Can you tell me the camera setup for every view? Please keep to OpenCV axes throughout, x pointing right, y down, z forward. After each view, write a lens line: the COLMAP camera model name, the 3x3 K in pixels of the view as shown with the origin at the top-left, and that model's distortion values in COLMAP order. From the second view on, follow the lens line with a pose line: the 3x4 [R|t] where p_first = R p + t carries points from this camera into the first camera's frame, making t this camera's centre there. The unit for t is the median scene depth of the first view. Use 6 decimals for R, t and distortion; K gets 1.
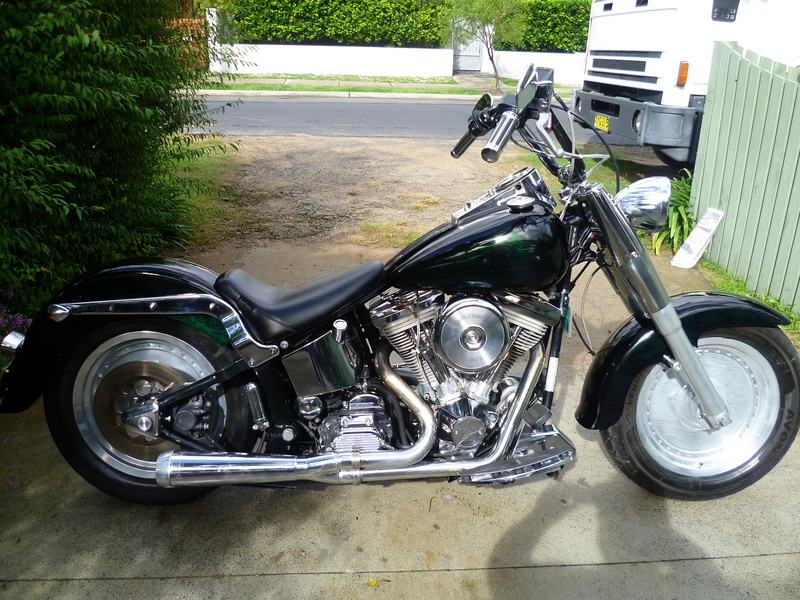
lens RADIAL K [[671.4, 0, 403.1], [0, 671.4, 299.1], [0, 0, 1]] dist [-0.078198, 0.005940]
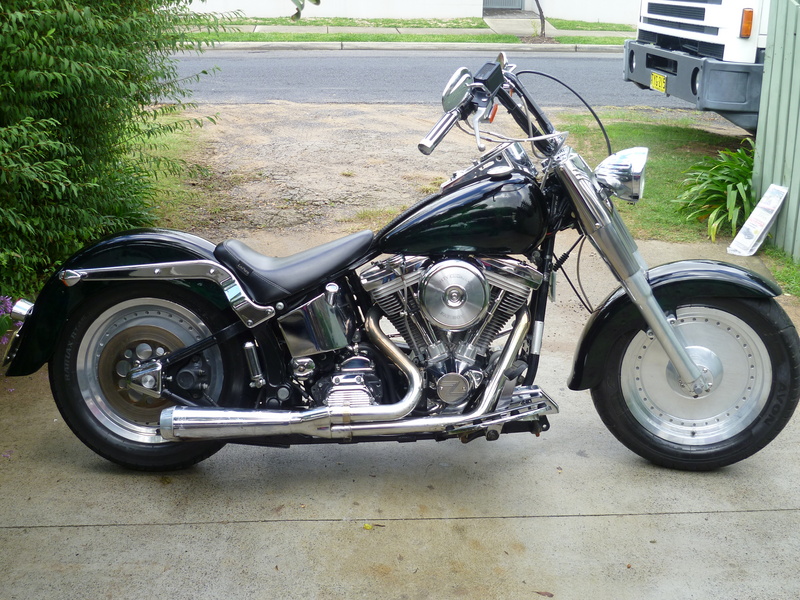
lens RADIAL K [[987.7, 0, 404.6], [0, 987.7, 303.9], [0, 0, 1]] dist [-0.090320, 0.000000]
pose [[0.999713, -0.009996, -0.021778, 0.051273], [0.009279, 0.999419, -0.032786, 0.107981], [0.022093, 0.032574, 0.999225, -0.522751]]
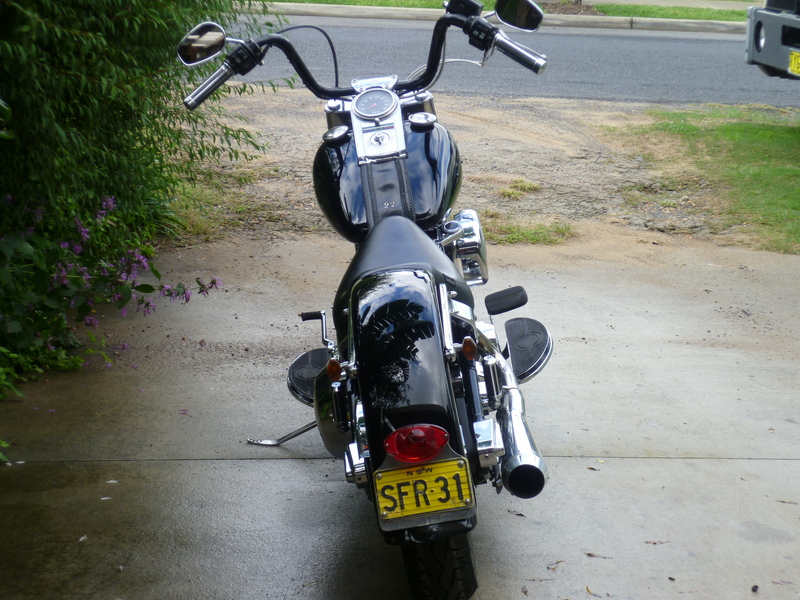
lens RADIAL K [[1886.7, 0, 401.3], [0, 1886.7, 300.2], [0, 0, 1]] dist [-0.006094, 0.000000]
pose [[0.997426, 0.007763, 0.071287, -0.519379], [0.002464, 0.989826, -0.142259, 0.537894], [-0.071667, 0.142068, 0.987259, -1.806609]]
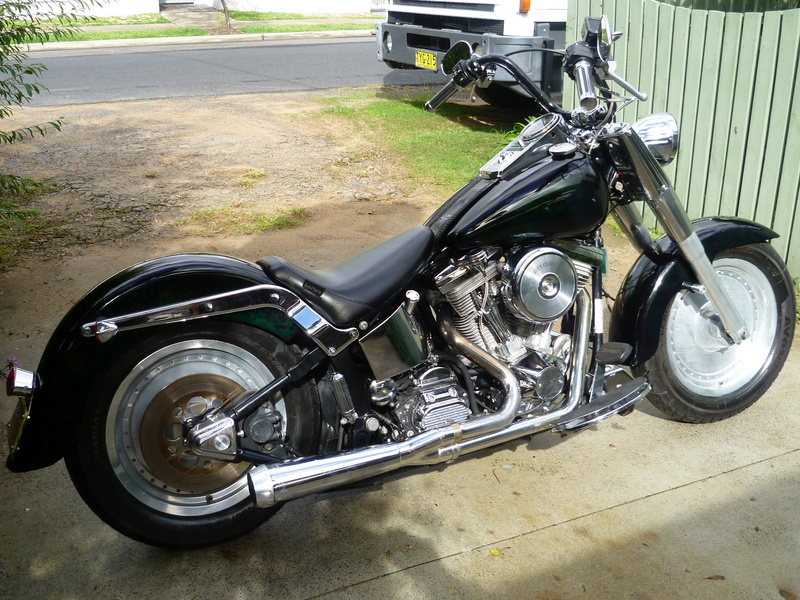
lens RADIAL K [[913.8, 0, 397.0], [0, 913.8, 296.4], [0, 0, 1]] dist [-0.093583, 0.000000]
pose [[0.930206, -0.150066, 0.334958, -0.497845], [0.153414, 0.988022, 0.016606, 0.013511], [-0.333438, 0.035941, 0.942087, -0.182687]]
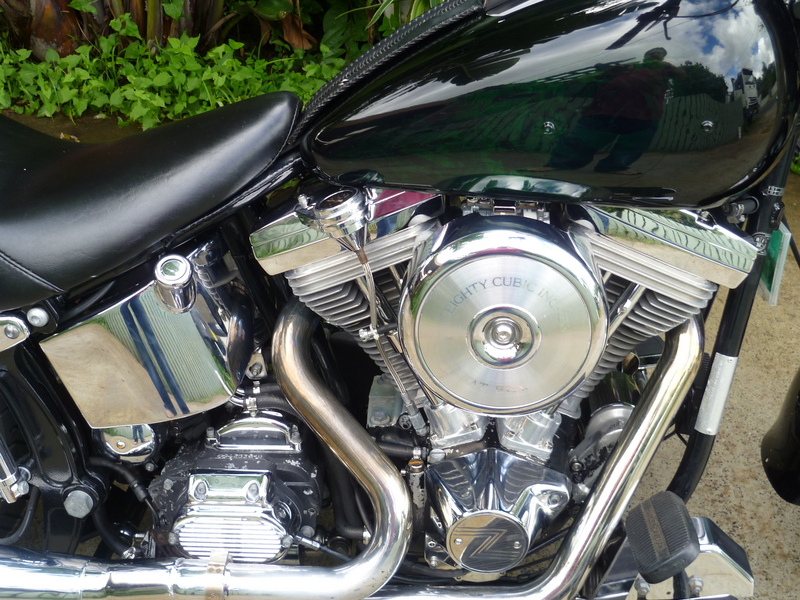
lens RADIAL K [[987.7, 0, 396.7], [0, 987.7, 302.1], [0, 0, 1]] dist [-0.090320, 0.000000]
pose [[0.989945, 0.053876, -0.130793, 0.105253], [-0.012073, 0.953435, 0.301357, -0.111569], [0.140939, -0.296748, 0.944498, 0.433688]]
